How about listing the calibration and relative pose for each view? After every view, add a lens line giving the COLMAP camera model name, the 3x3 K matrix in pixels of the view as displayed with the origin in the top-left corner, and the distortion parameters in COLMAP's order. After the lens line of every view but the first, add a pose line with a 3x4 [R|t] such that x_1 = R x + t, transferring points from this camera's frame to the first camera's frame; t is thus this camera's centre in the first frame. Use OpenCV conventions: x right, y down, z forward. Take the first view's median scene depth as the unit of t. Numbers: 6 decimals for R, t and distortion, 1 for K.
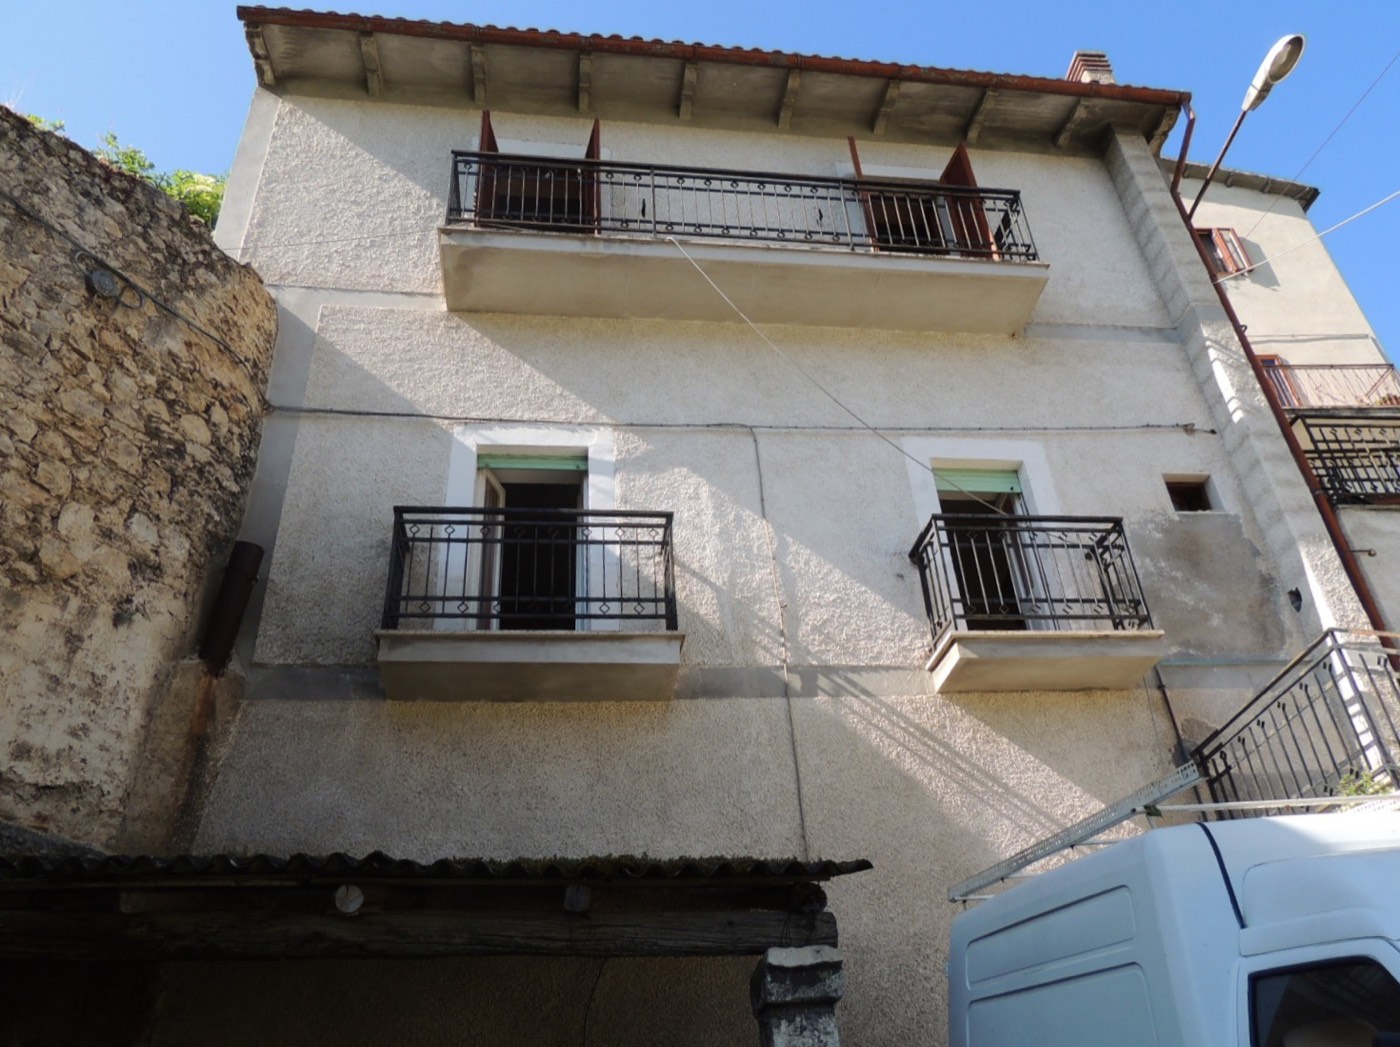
lens RADIAL K [[1053.8, 0, 715.4], [0, 1053.8, 527.3], [0, 0, 1]] dist [-0.029694, 0.003227]
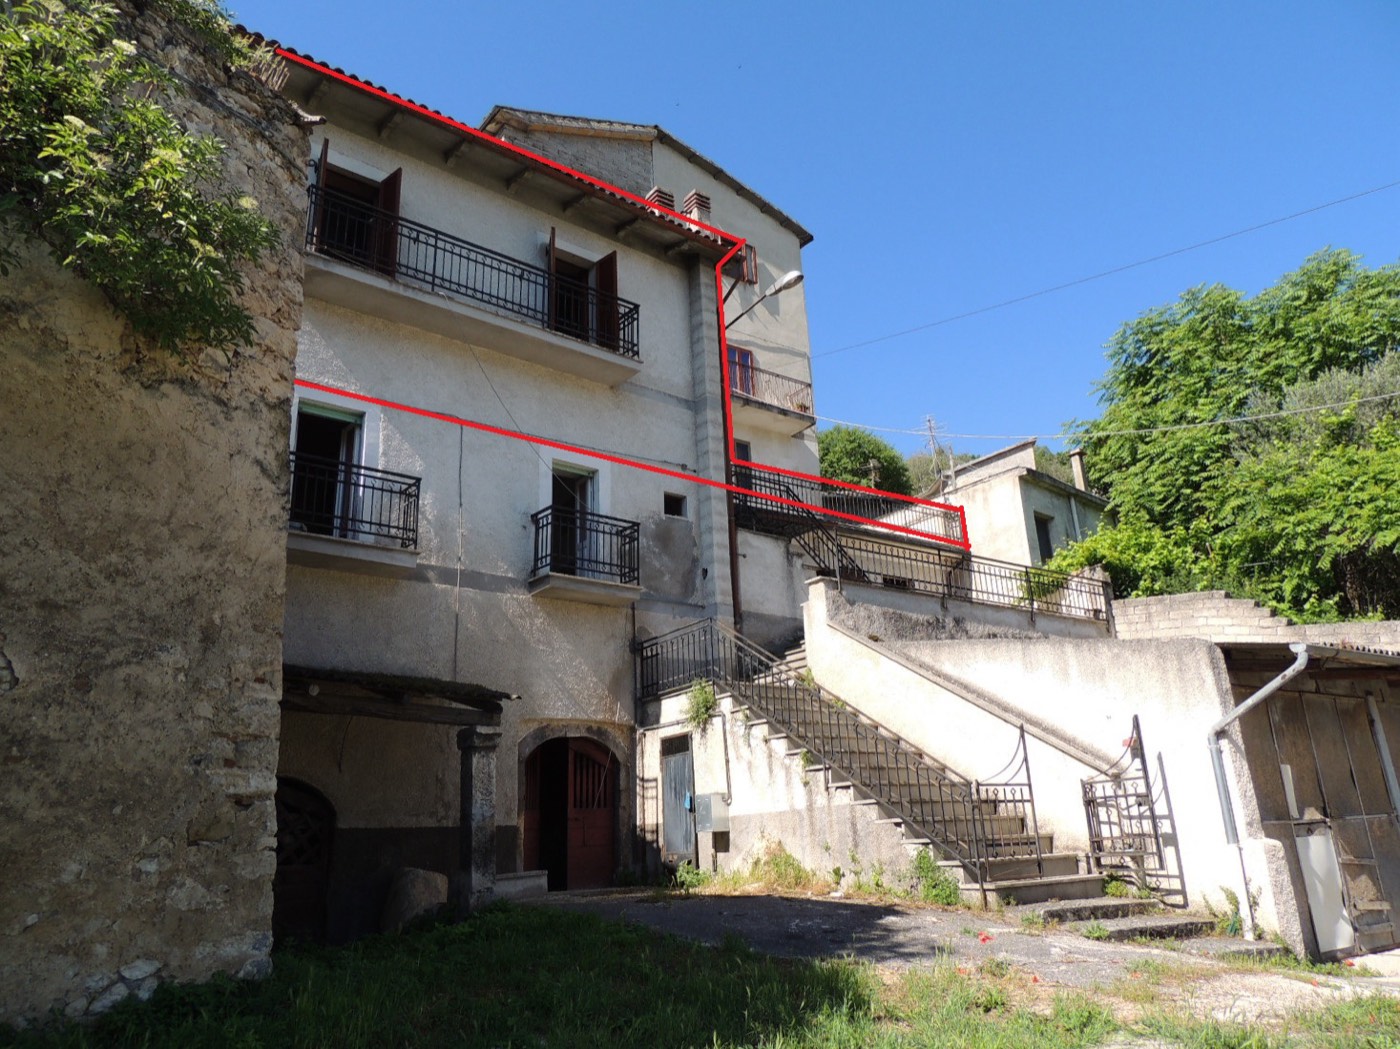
lens RADIAL K [[997.6, 0, 700.0], [0, 997.6, 524.5], [0, 0, 1]] dist [-0.033322, 0.004413]
pose [[0.850922, 0.194255, 0.488054, -0.439582], [-0.303042, 0.940446, 0.154039, -0.339372], [-0.429065, -0.278975, 0.859113, -0.667050]]
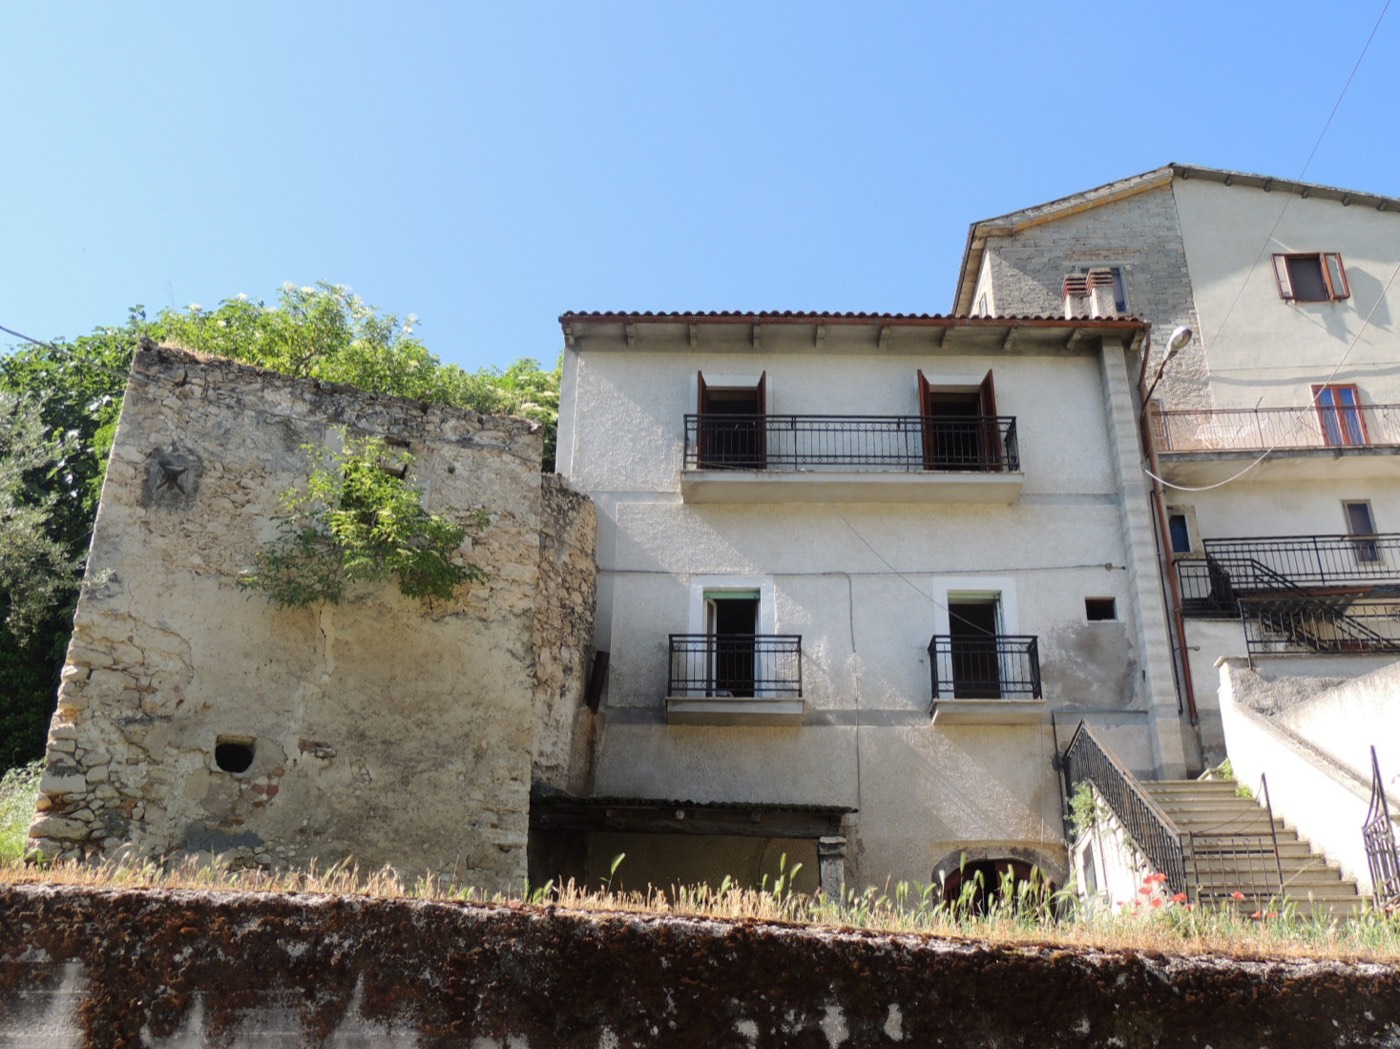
lens RADIAL K [[1349.6, 0, 700.0], [0, 1349.6, 524.5], [0, 0, 1]] dist [-0.056573, 0.006710]
pose [[0.984950, 0.007362, -0.172685, 0.211343], [0.015139, 0.991578, 0.128621, -0.554758], [0.172178, -0.129299, 0.976543, -1.524103]]
